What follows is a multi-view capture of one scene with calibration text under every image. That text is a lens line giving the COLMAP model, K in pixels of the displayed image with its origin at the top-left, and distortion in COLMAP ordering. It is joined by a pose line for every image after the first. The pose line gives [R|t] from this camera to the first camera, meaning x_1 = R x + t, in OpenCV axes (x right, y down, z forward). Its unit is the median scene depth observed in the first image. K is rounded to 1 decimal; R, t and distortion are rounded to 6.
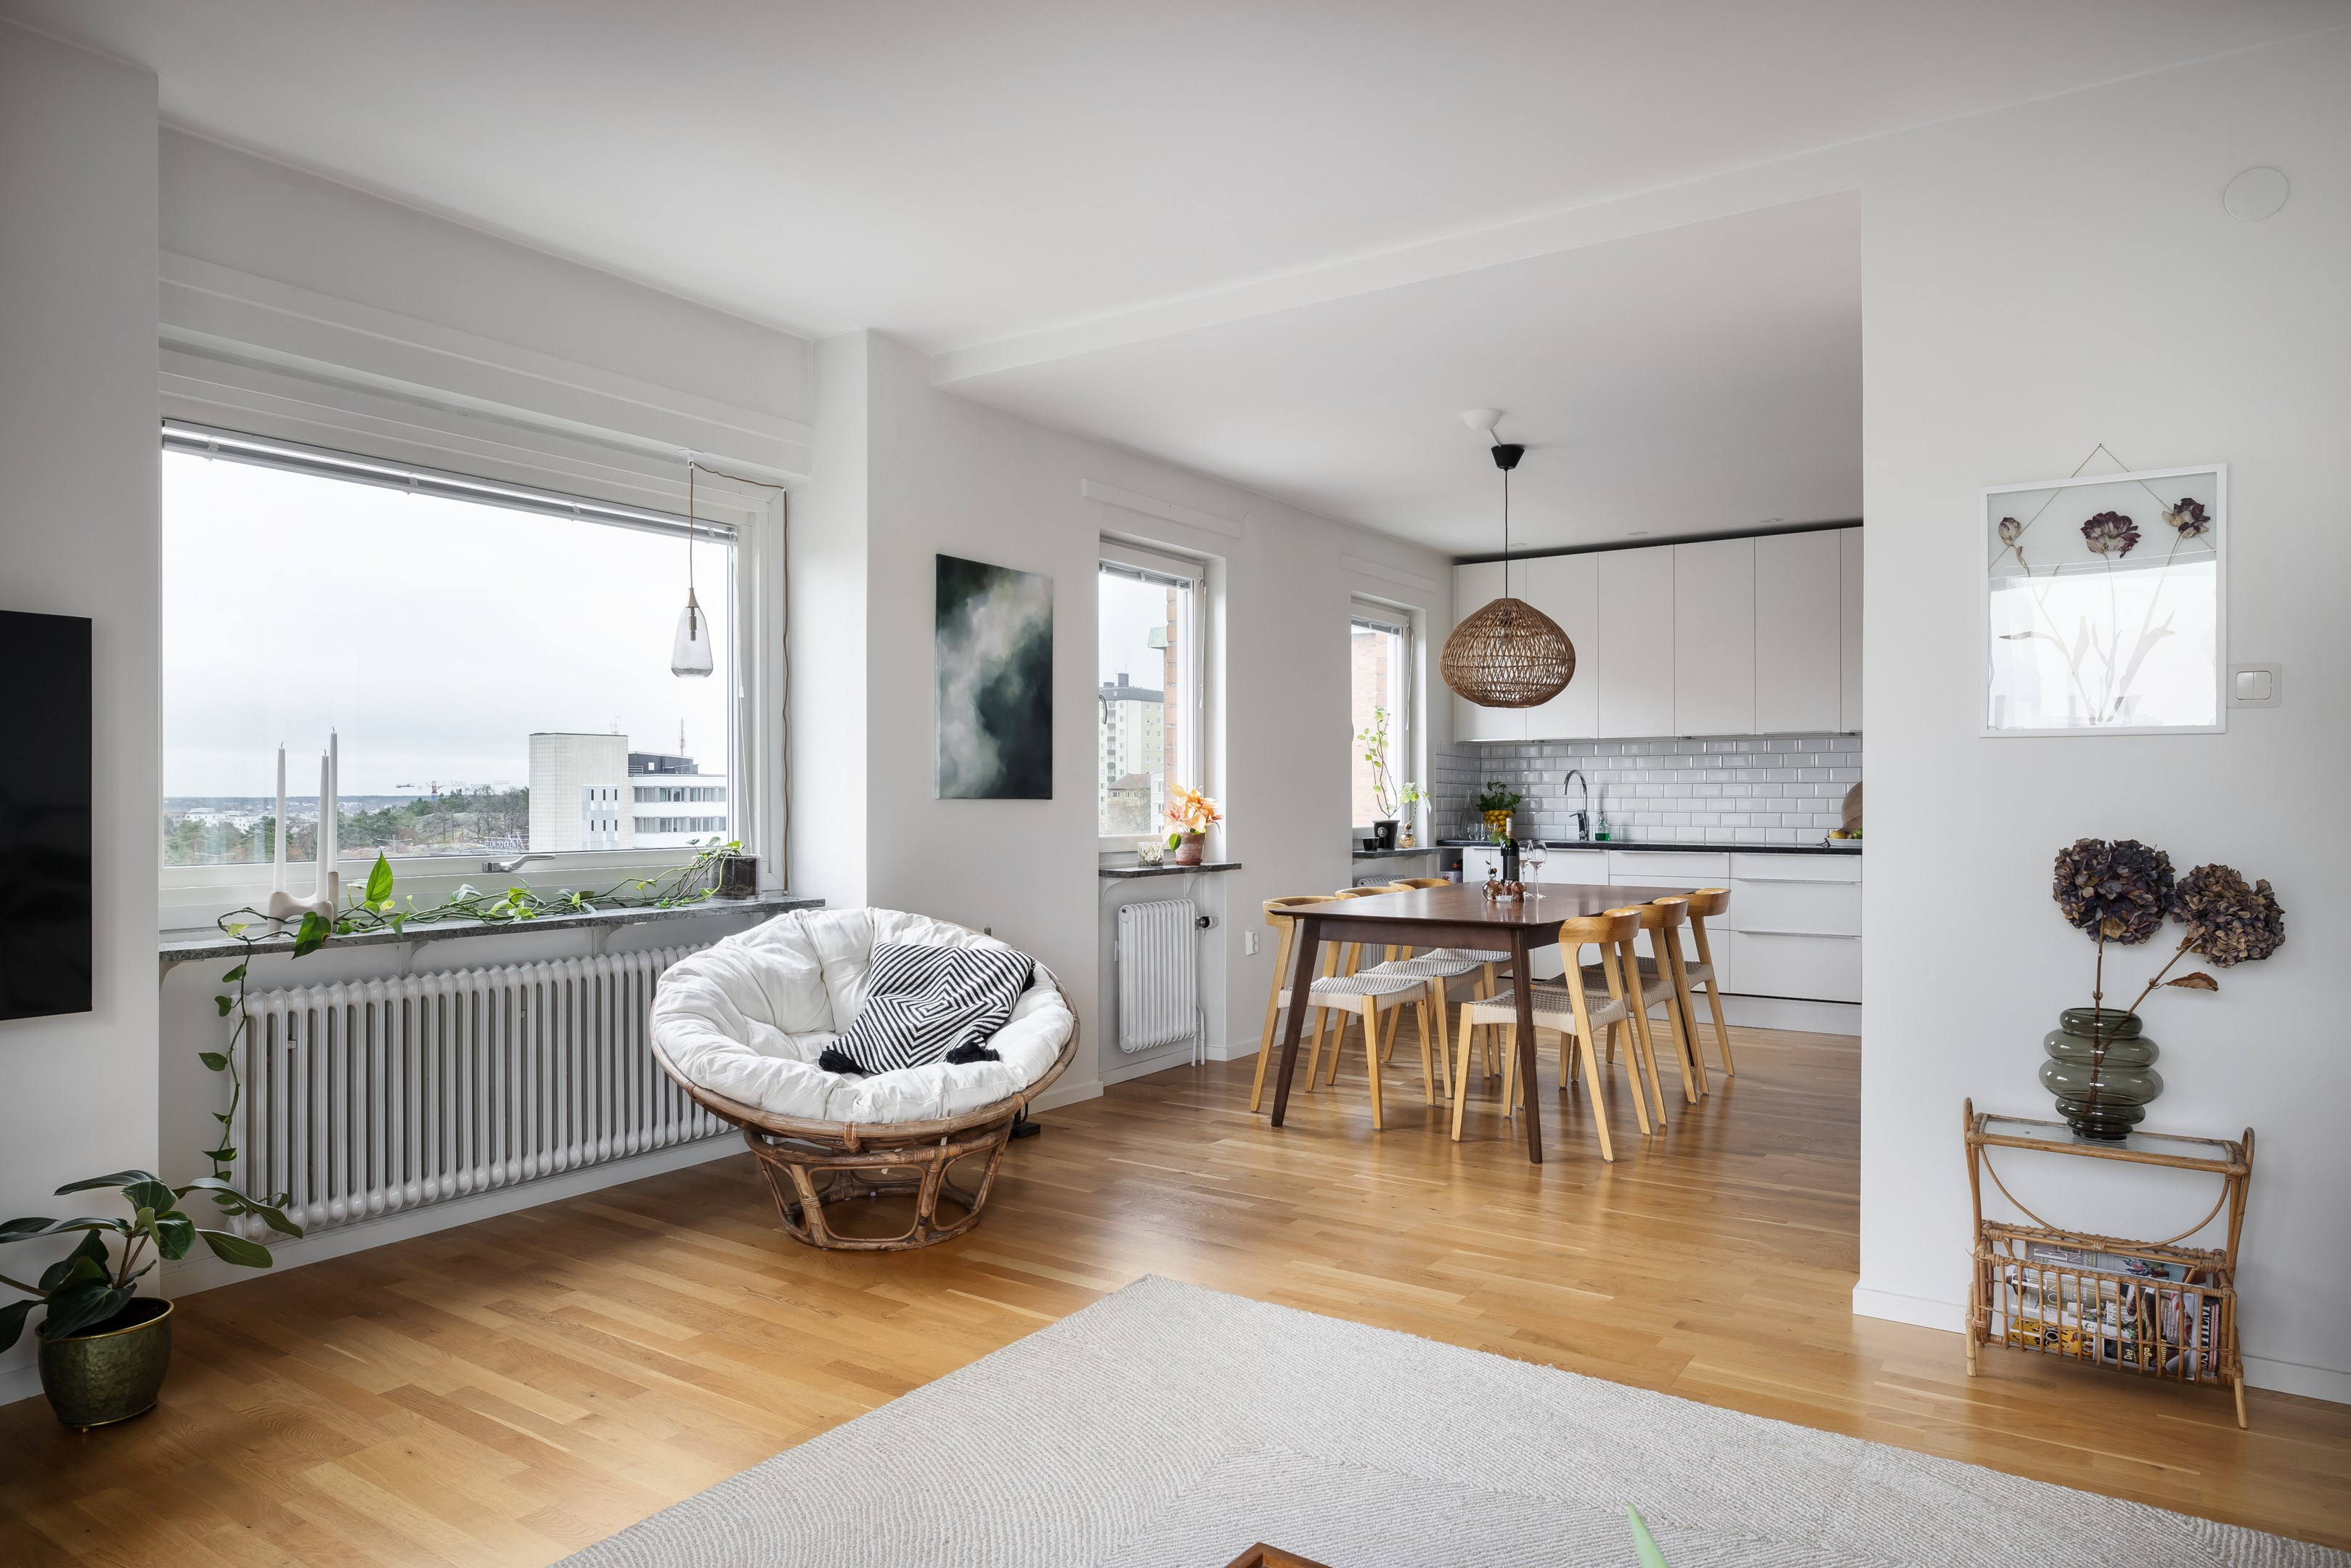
lens RADIAL K [[1439.4, 0, 1184.6], [0, 1439.4, 794.2], [0, 0, 1]] dist [-0.005143, 0.004131]
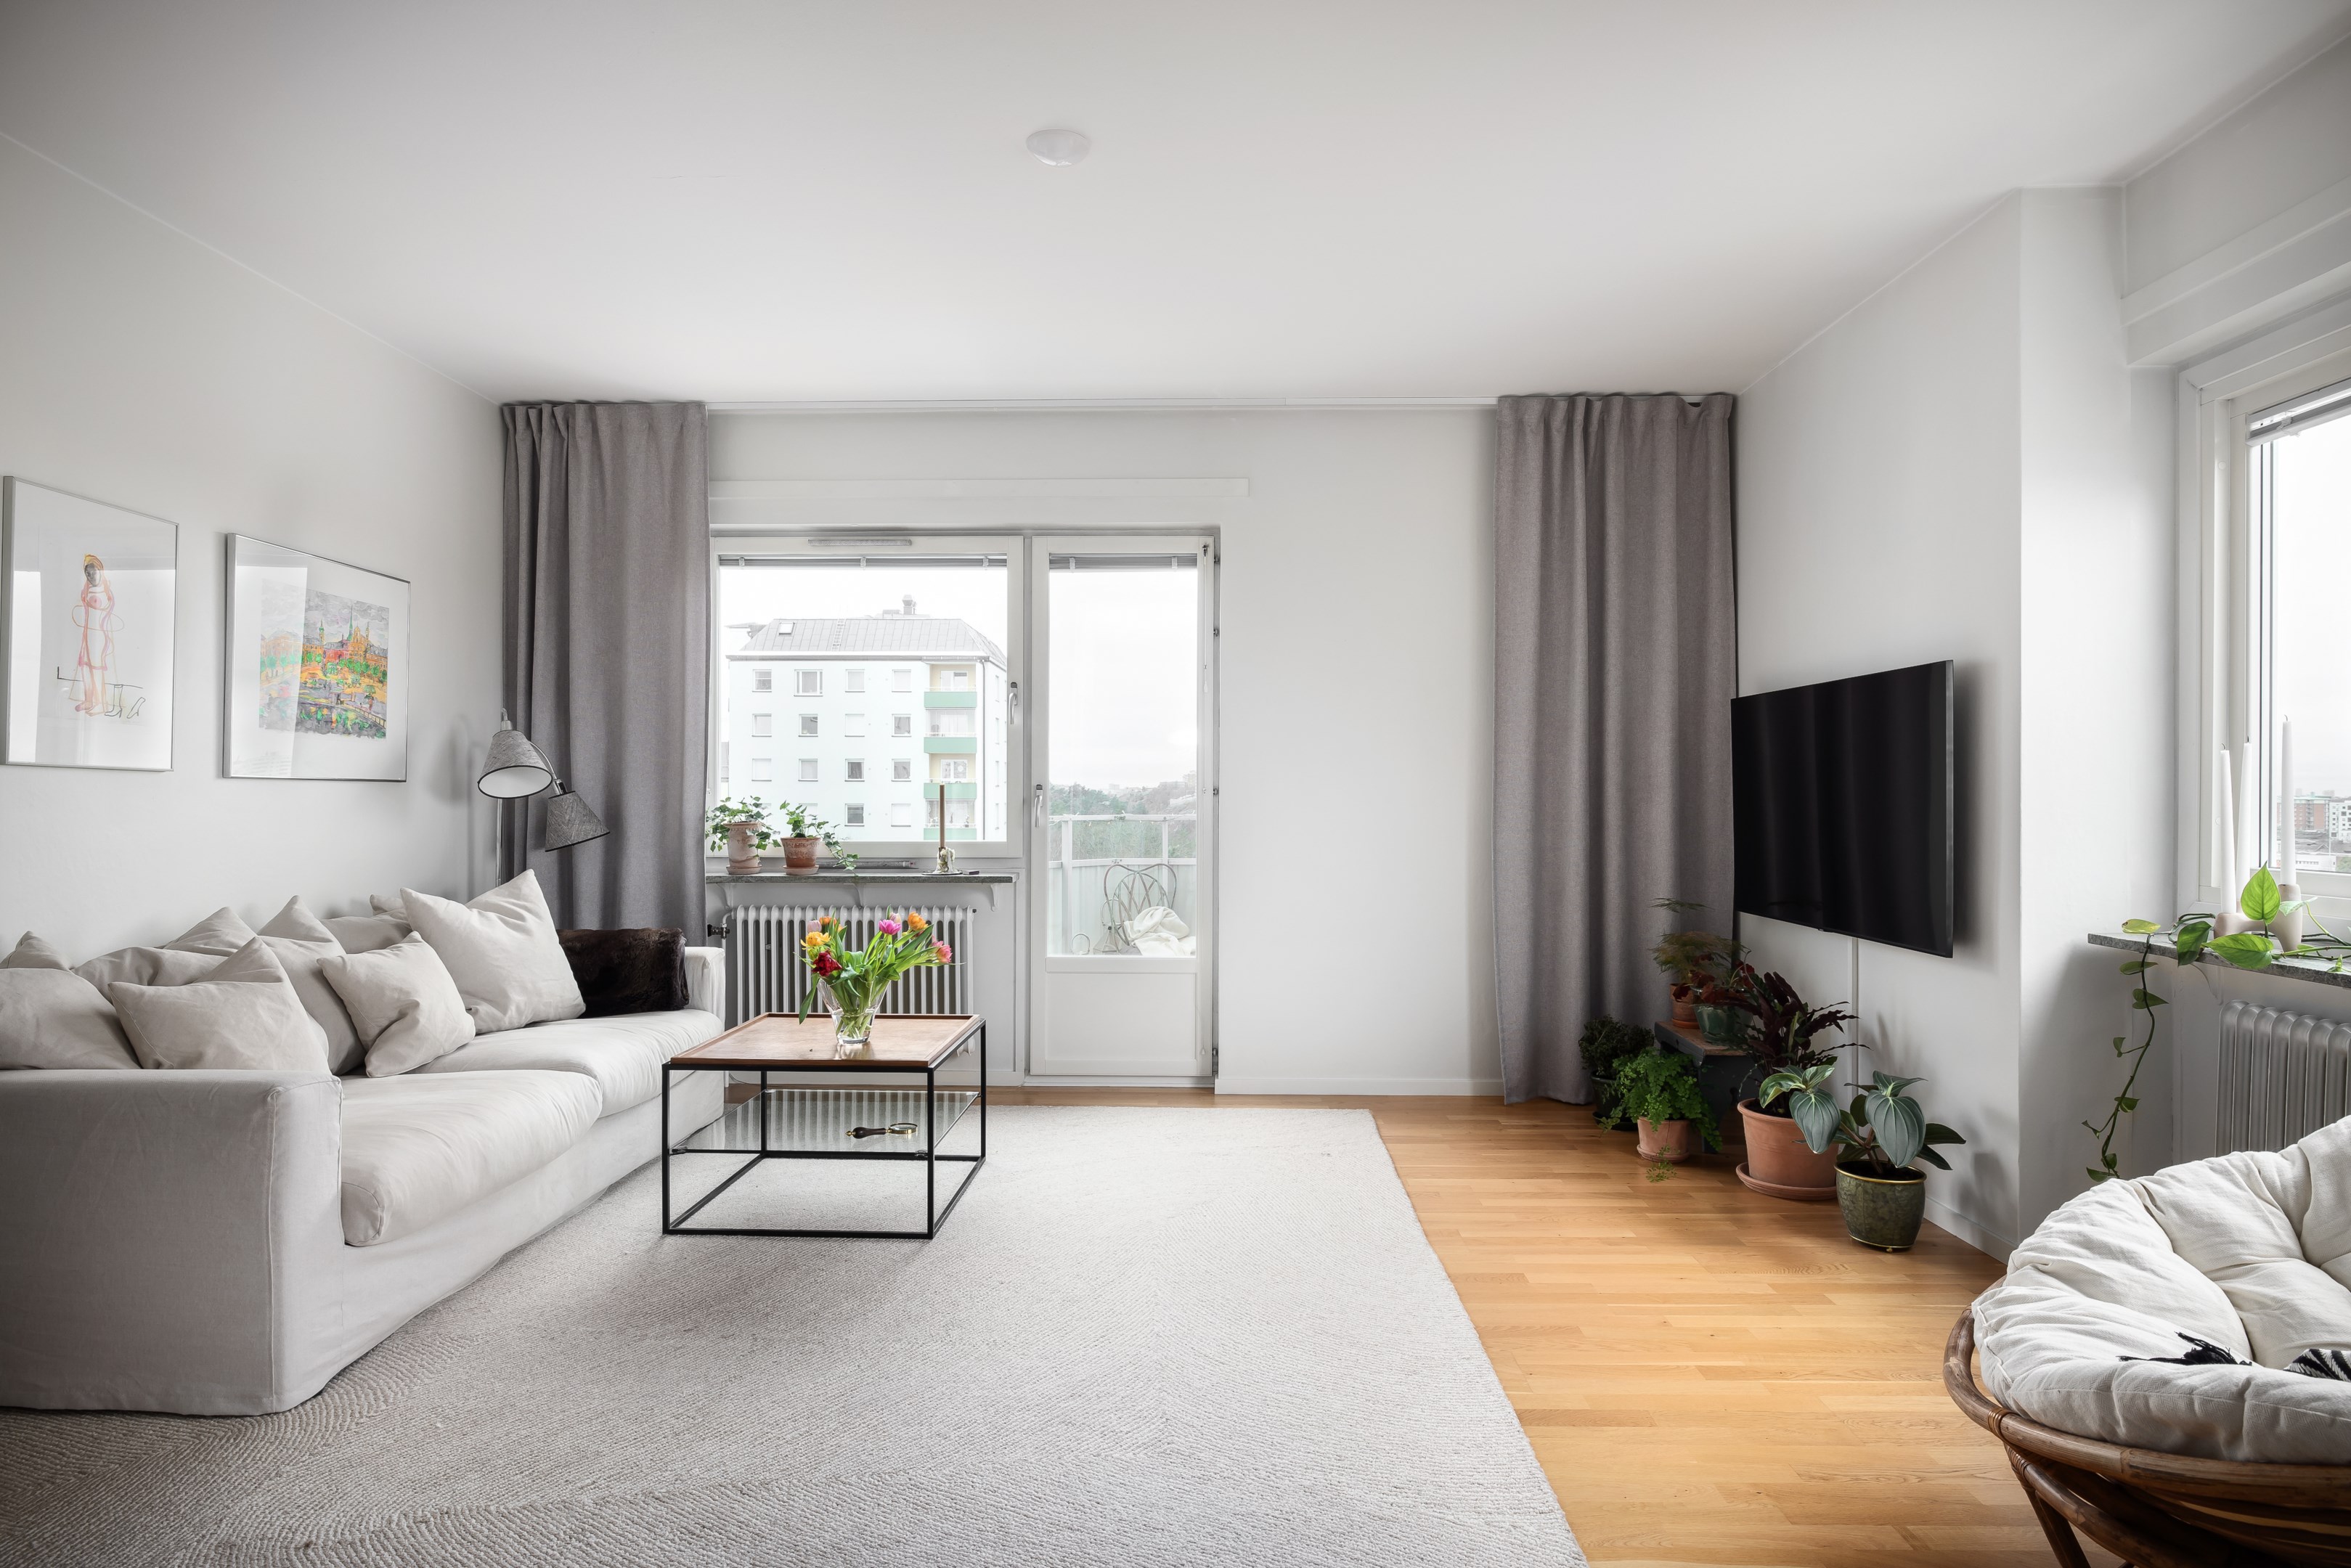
lens RADIAL K [[1276.2, 0, 1176.8], [0, 1276.2, 794.2], [0, 0, 1]] dist [-0.001817, 0.003250]
pose [[-0.845172, -0.002511, -0.534488, 0.231018], [-0.001742, 0.999997, -0.001944, 0.001713], [0.534491, -0.000712, -0.845174, 0.802679]]
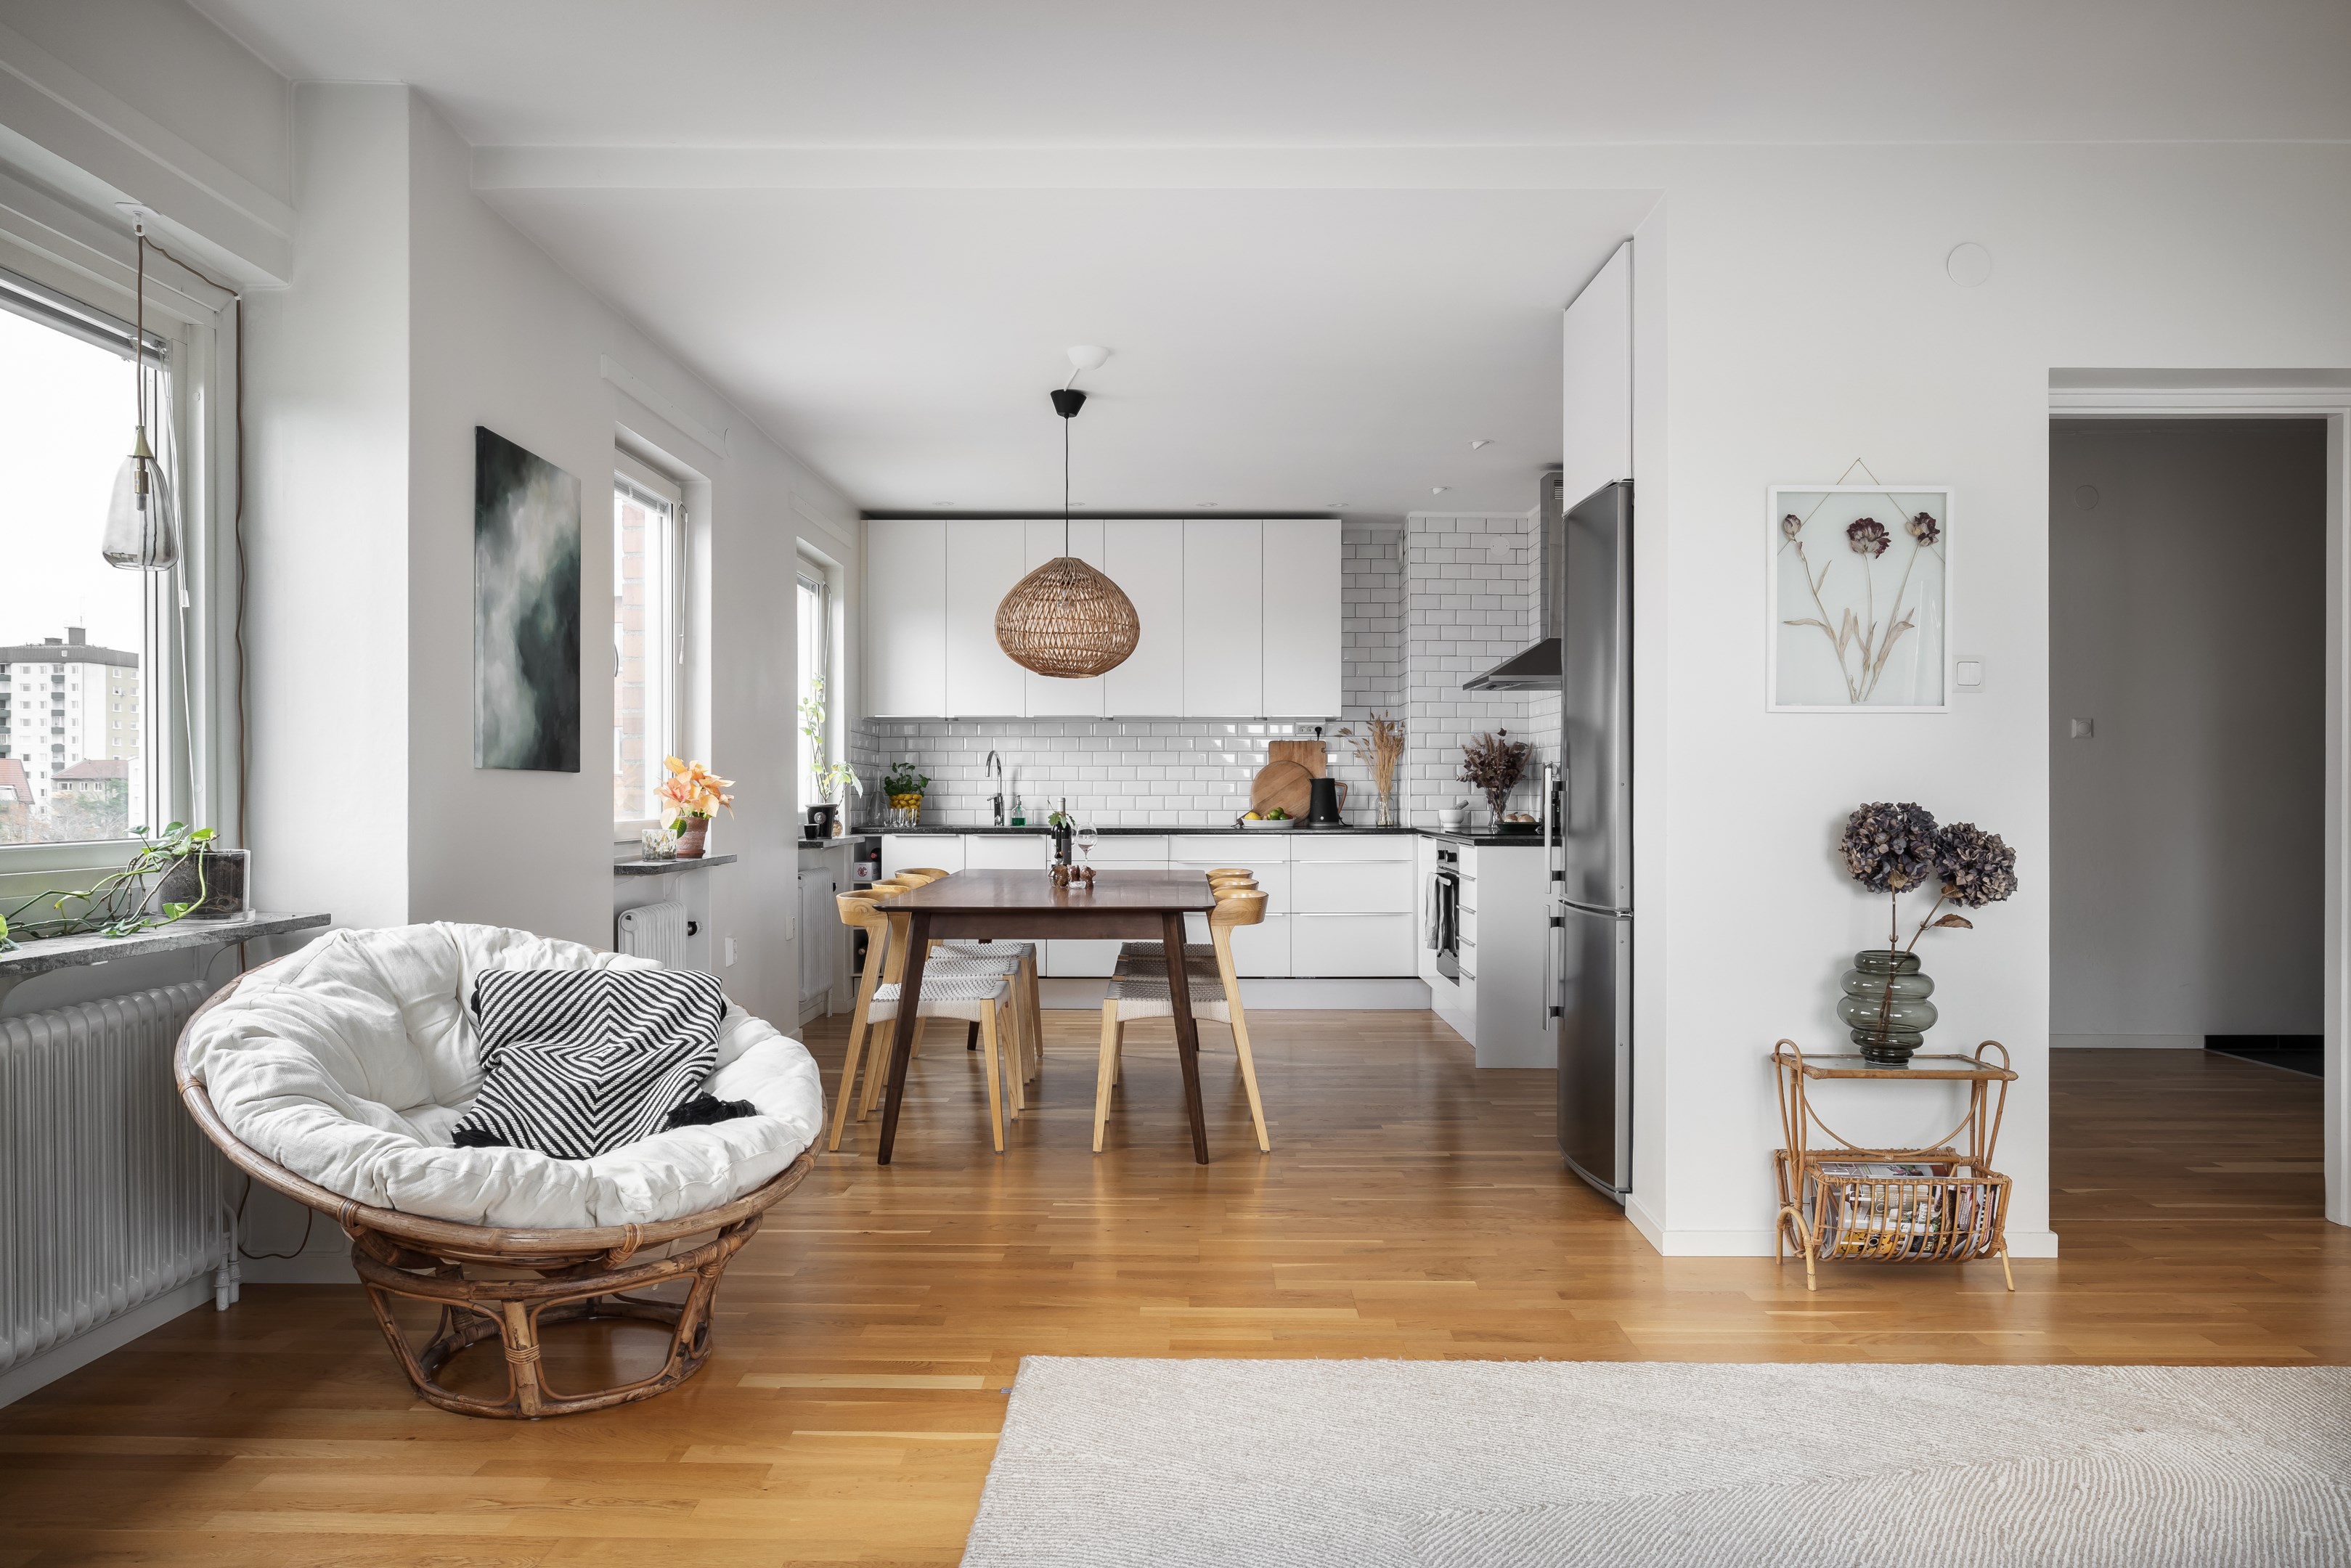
lens RADIAL K [[1532.3, 0, 1177.9], [0, 1532.3, 793.0], [0, 0, 1]] dist [0.002062, 0.004719]
pose [[0.835501, -0.000313, 0.549489, -0.260928], [-0.001838, 0.999993, 0.003363, 0.010685], [-0.549486, -0.003820, 0.835494, 0.148818]]
